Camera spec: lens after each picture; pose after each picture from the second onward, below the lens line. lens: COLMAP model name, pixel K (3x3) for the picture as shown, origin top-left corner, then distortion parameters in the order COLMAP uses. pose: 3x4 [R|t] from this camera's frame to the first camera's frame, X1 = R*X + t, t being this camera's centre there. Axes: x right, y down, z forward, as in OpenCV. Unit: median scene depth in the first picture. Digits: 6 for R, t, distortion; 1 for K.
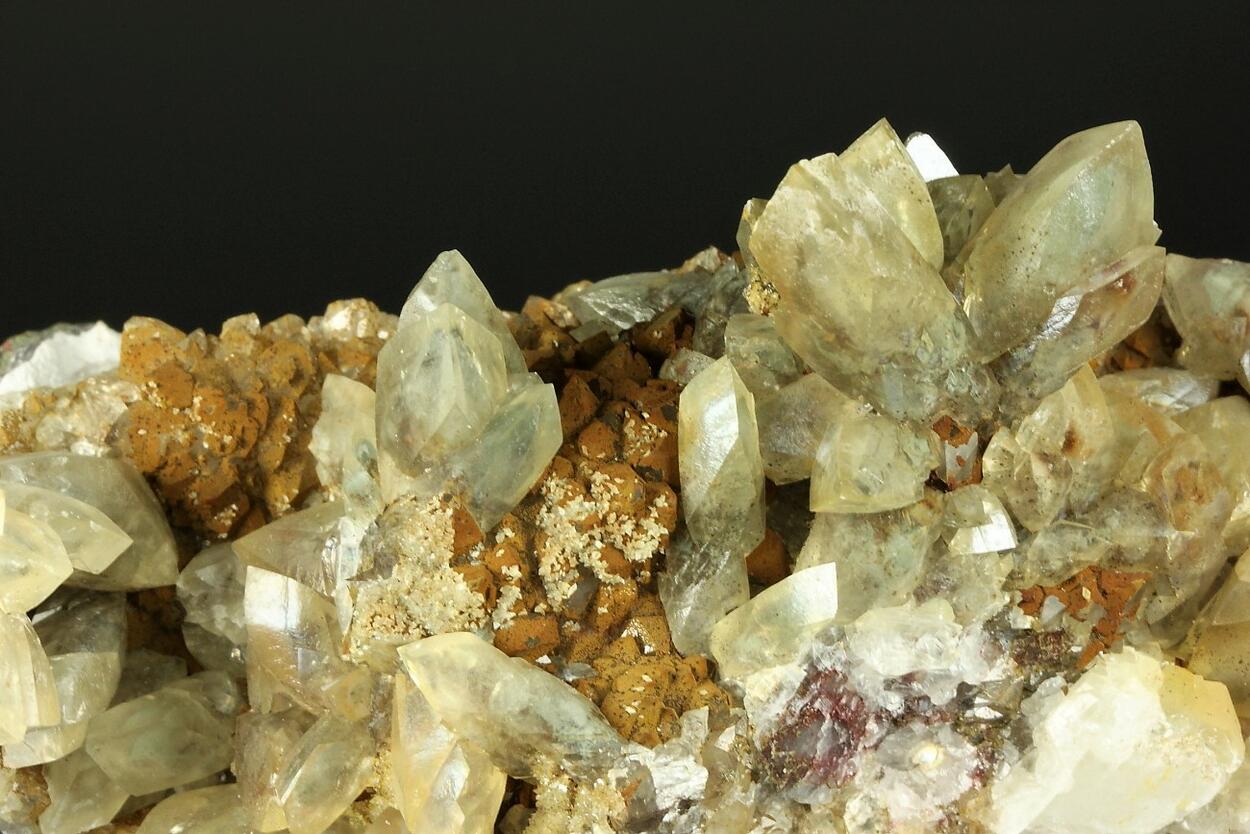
lens RADIAL K [[4770.8, 0, 625.0], [0, 4770.8, 417.0], [0, 0, 1]] dist [-0.136102, 0.837132]
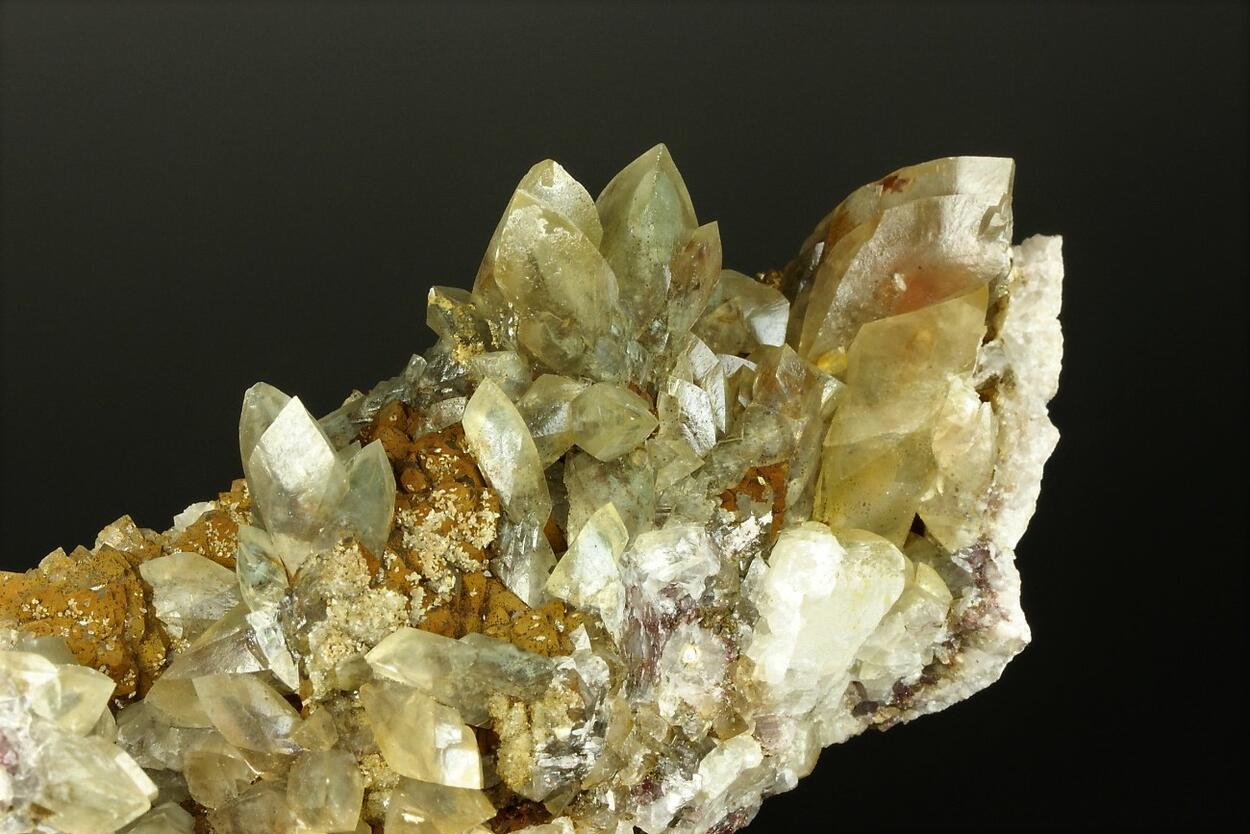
lens RADIAL K [[4770.8, 0, 625.0], [0, 4770.8, 417.0], [0, 0, 1]] dist [-0.136102, 0.837132]
pose [[0.825638, -0.295583, 0.480575, -0.577908], [0.417049, 0.893411, -0.166996, 0.230803], [-0.379990, 0.338301, 0.860907, -0.143838]]
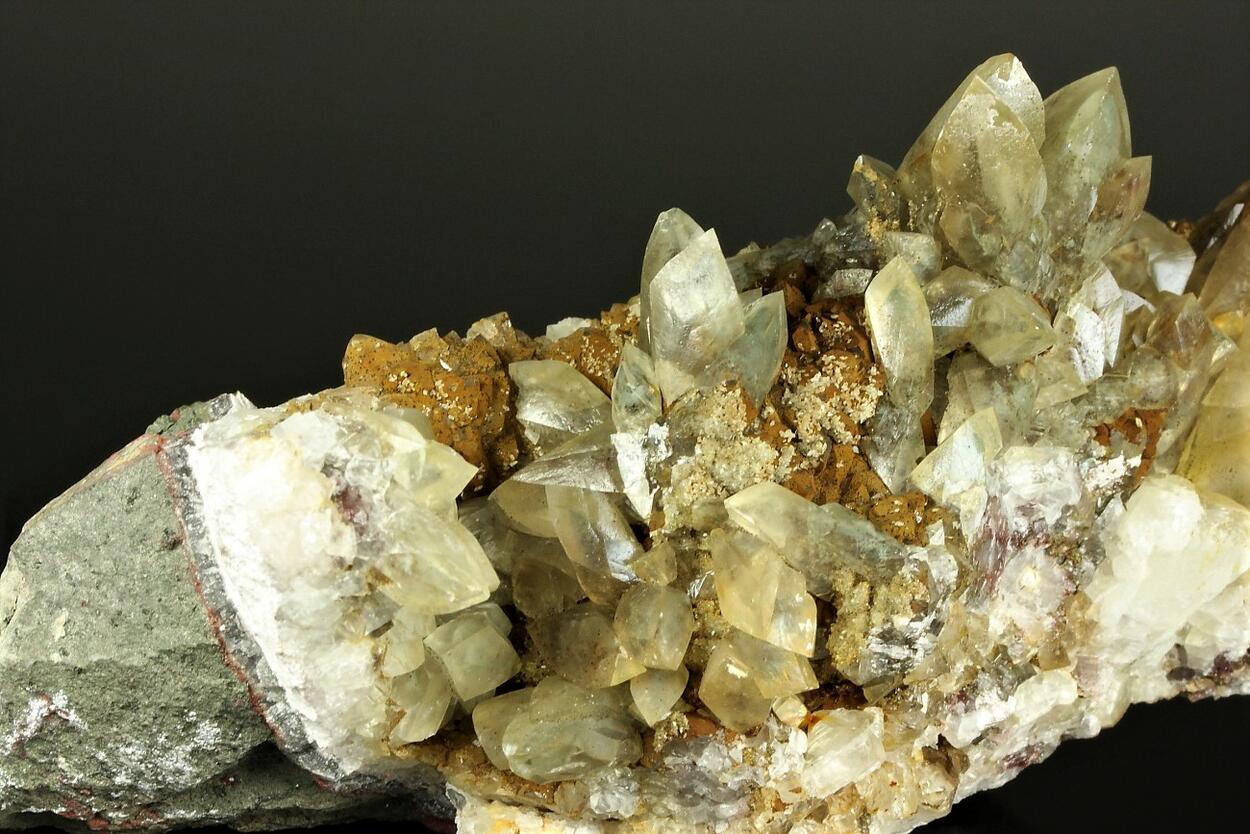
lens RADIAL K [[4770.8, 0, 625.0], [0, 4770.8, 417.0], [0, 0, 1]] dist [-0.136102, 0.837132]
pose [[0.884029, -0.104389, 0.455626, -0.634188], [0.202426, 0.964098, -0.171871, 0.235345], [-0.421327, 0.244170, 0.873421, -0.090117]]
